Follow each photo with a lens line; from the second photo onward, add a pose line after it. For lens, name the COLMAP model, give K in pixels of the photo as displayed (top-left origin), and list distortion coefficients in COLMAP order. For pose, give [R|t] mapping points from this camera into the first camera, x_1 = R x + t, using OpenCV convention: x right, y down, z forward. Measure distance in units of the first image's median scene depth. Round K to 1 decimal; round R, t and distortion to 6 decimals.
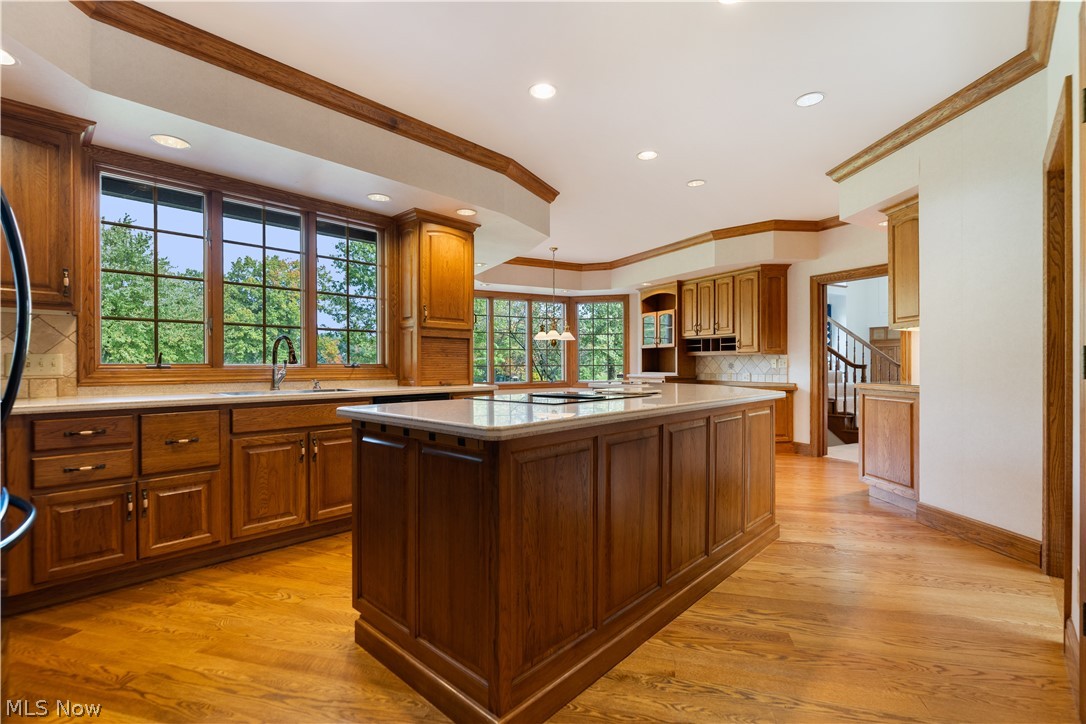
lens RADIAL K [[490.3, 0, 546.1], [0, 490.3, 364.7], [0, 0, 1]] dist [-0.003224, 0.001256]
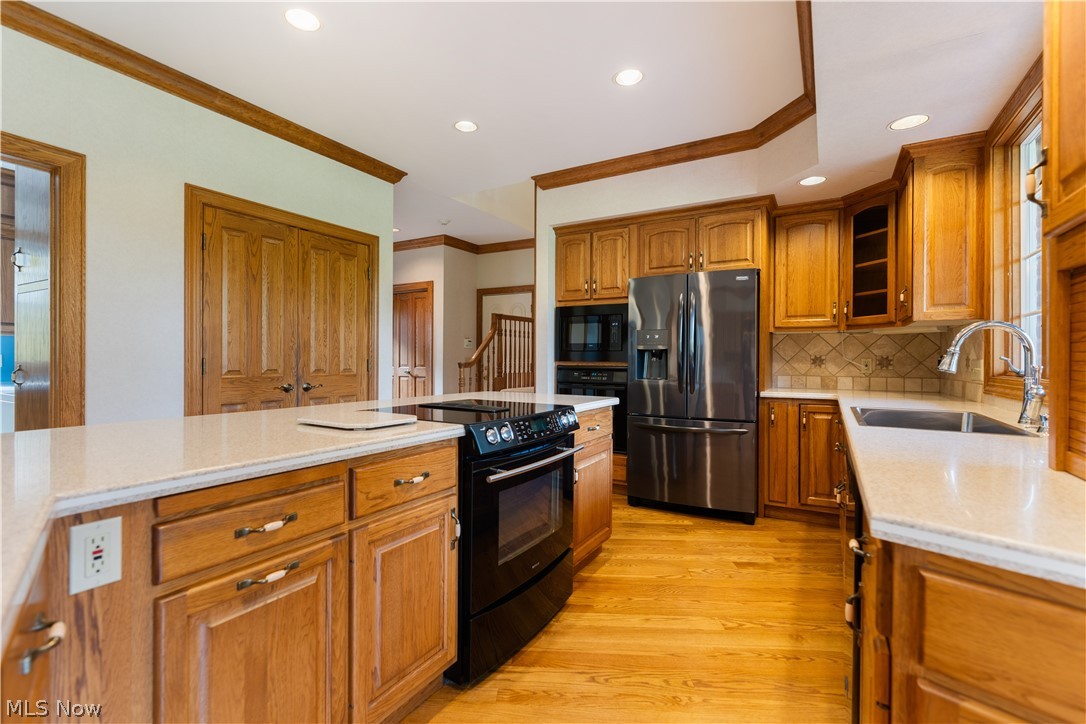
lens RADIAL K [[490.3, 0, 539.0], [0, 490.3, 362.4], [0, 0, 1]] dist [-0.003224, 0.001256]
pose [[-0.977006, -0.001560, -0.213207, 0.102749], [-0.003229, 0.999967, 0.007481, -0.024034], [0.213188, 0.007998, -0.976978, 2.082992]]
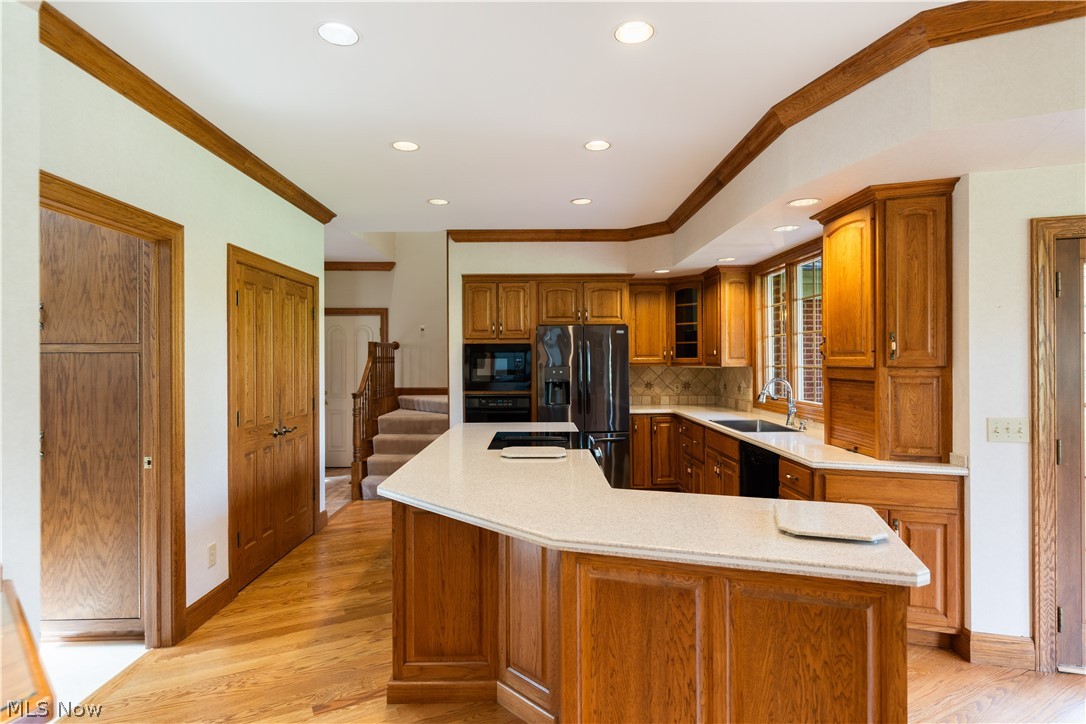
lens RADIAL K [[572.1, 0, 547.3], [0, 572.1, 359.6], [0, 0, 1]] dist [0.002346, 0.000070]
pose [[-0.719006, 0.006507, -0.694974, 1.169590], [0.006910, 0.999974, 0.002214, -0.161305], [0.694970, -0.003211, -0.719032, 2.334572]]
